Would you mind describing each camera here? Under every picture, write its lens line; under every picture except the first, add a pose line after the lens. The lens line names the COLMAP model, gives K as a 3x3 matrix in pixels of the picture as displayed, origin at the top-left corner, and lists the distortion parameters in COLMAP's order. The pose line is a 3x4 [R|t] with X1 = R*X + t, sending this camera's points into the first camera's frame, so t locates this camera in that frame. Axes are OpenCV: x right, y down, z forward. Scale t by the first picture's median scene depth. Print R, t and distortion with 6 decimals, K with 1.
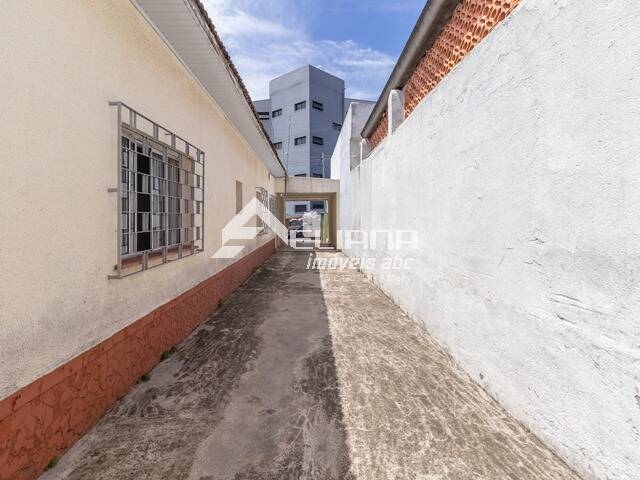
lens RADIAL K [[337.6, 0, 297.3], [0, 337.6, 208.0], [0, 0, 1]] dist [0.008776, -0.004082]
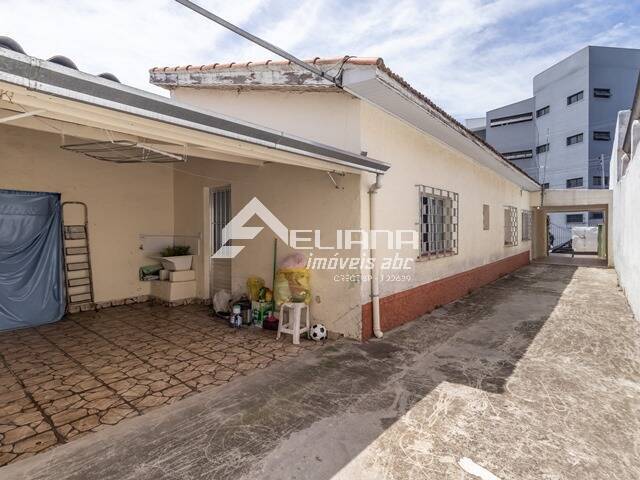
lens RADIAL K [[337.6, 0, 322.2], [0, 337.6, 232.1], [0, 0, 1]] dist [0.008776, -0.004082]
pose [[0.795900, 0.010364, -0.605339, 0.069603], [0.015056, 0.999205, 0.036903, -0.018836], [0.605241, -0.038485, 0.795112, -0.257245]]
